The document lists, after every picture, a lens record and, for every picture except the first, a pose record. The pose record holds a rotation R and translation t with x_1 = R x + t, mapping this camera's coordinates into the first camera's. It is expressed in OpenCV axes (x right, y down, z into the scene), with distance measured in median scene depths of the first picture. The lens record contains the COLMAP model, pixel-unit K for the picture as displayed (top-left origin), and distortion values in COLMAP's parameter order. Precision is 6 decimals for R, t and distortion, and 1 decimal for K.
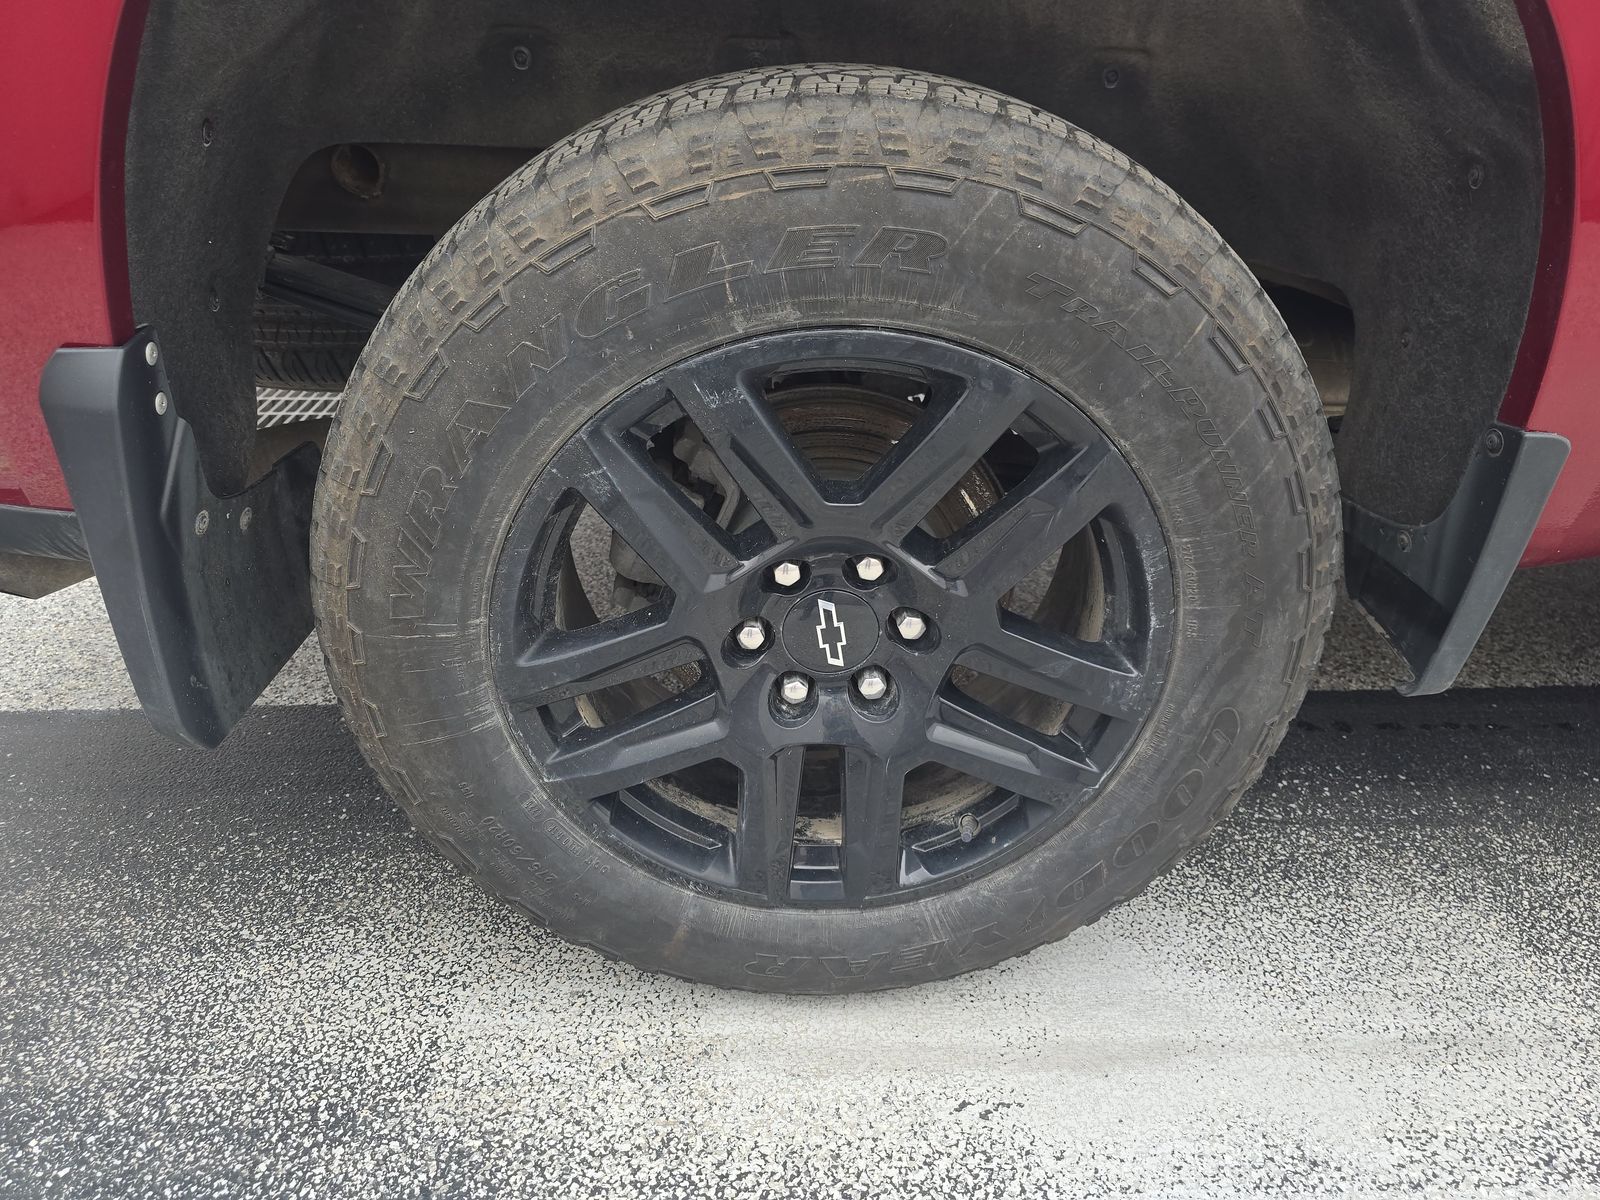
lens RADIAL K [[1069.3, 0, 811.7], [0, 1069.3, 603.4], [0, 0, 1]] dist [0.024085, -0.004346]
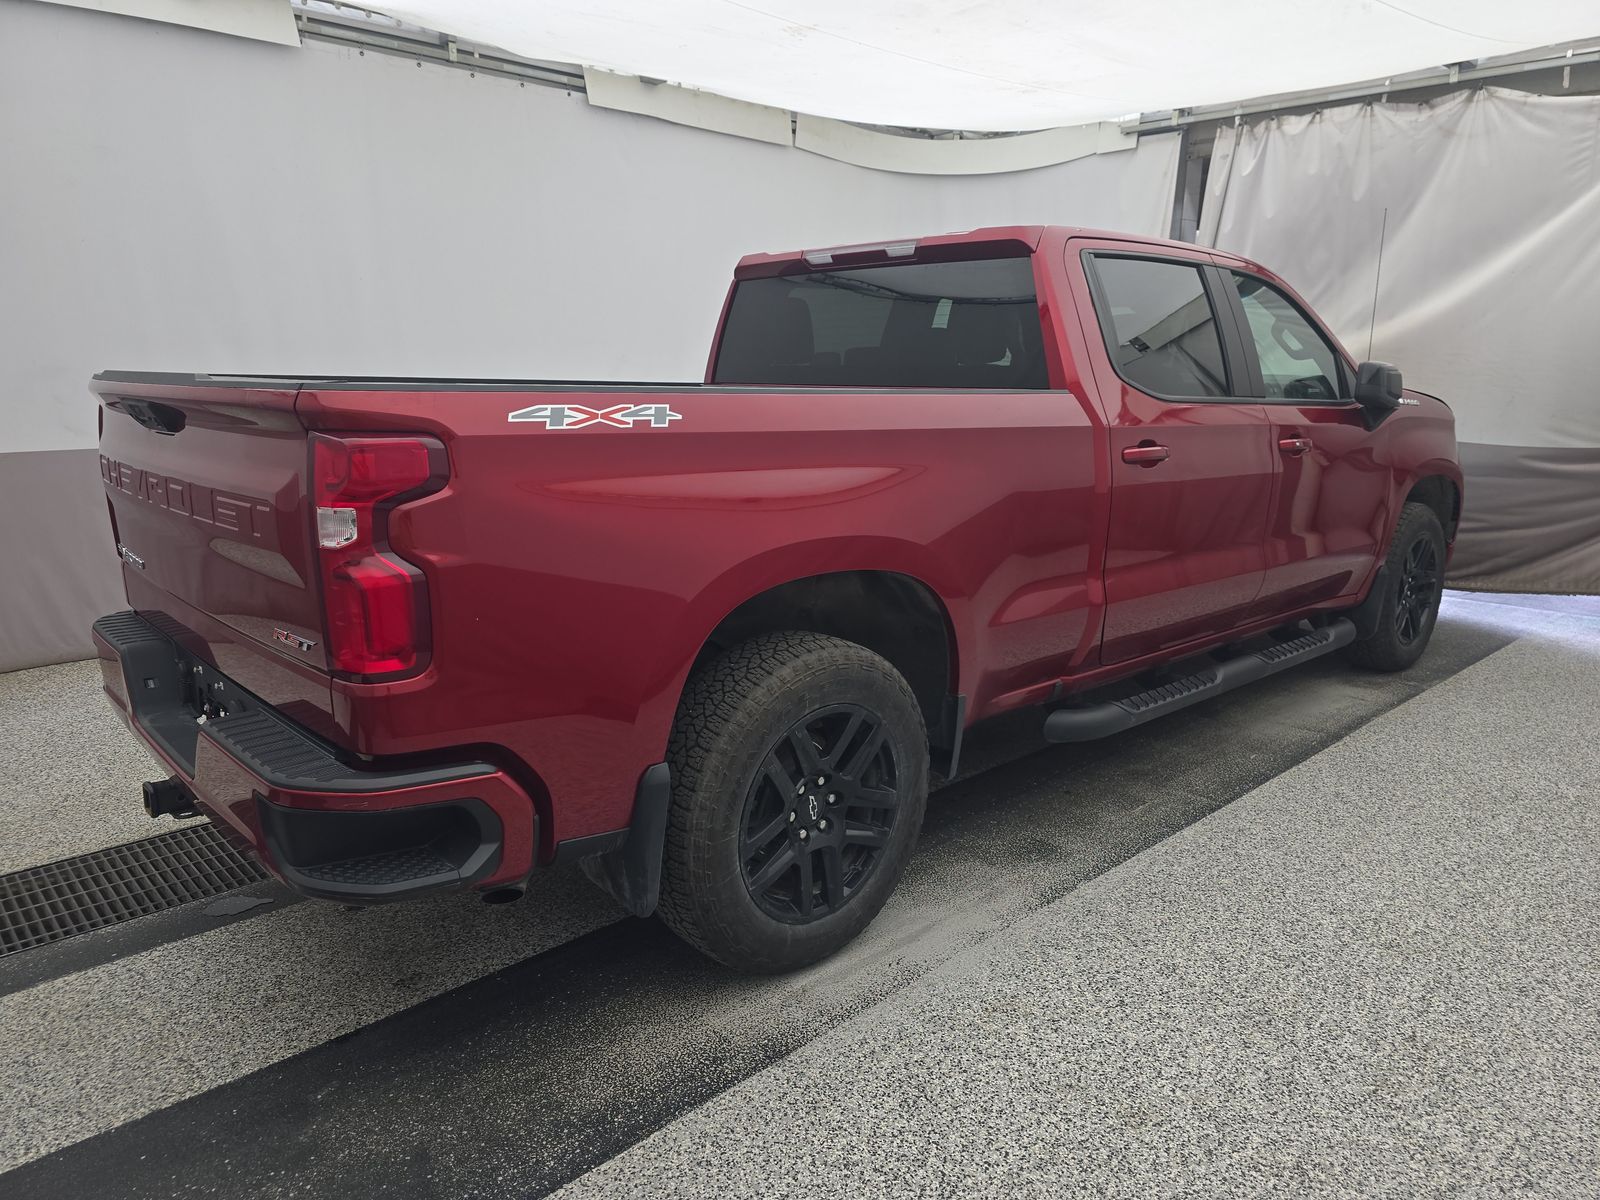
lens RADIAL K [[1111.5, 0, 799.9], [0, 1111.5, 550.5], [0, 0, 1]] dist [0.006313, -0.000526]
pose [[0.754122, -0.122948, 0.645123, -1.883852], [0.327395, 0.921933, -0.207009, -0.002716], [-0.569309, 0.367320, 0.735502, -1.477367]]
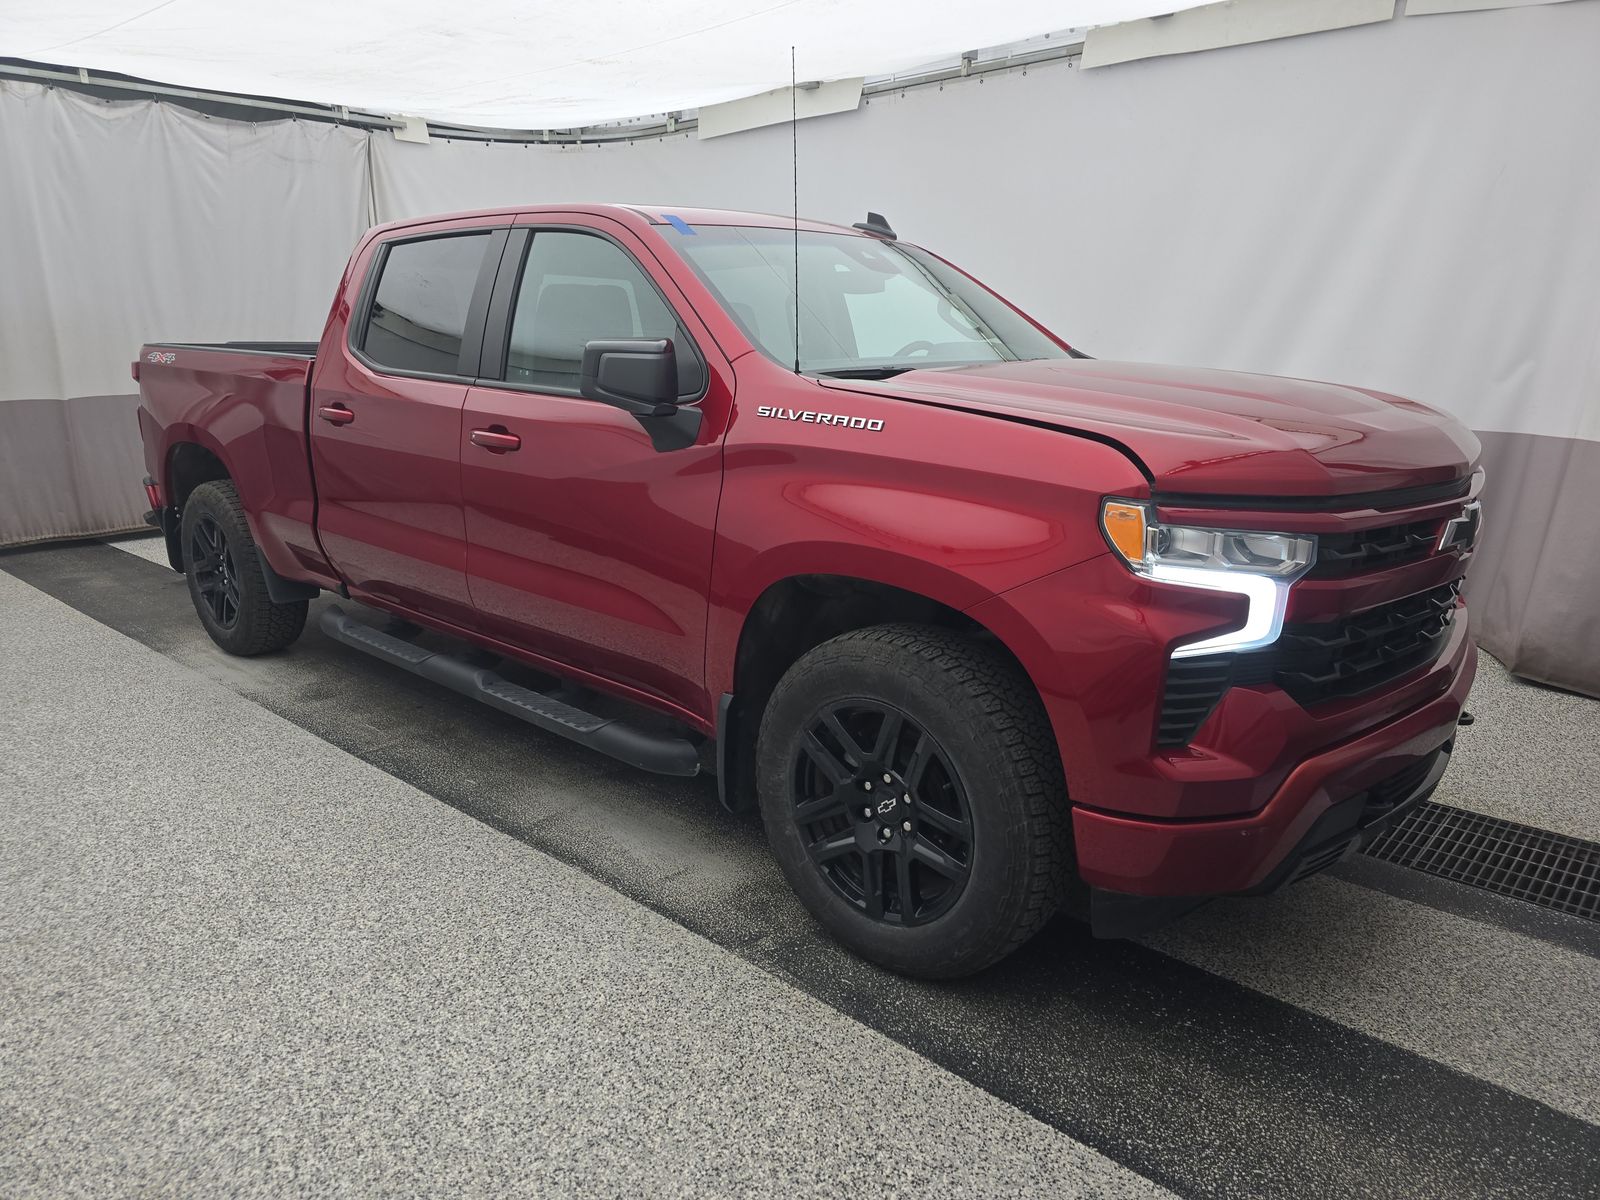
lens RADIAL K [[1053.4, 0, 800.0], [0, 1053.4, 600.0], [0, 0, 1]] dist [-0.001717, -0.007844]
pose [[0.723147, 0.144772, -0.675351, 5.985327], [-0.327666, 0.932661, -0.150926, 0.008763], [0.608024, 0.330432, 0.721888, -1.122947]]
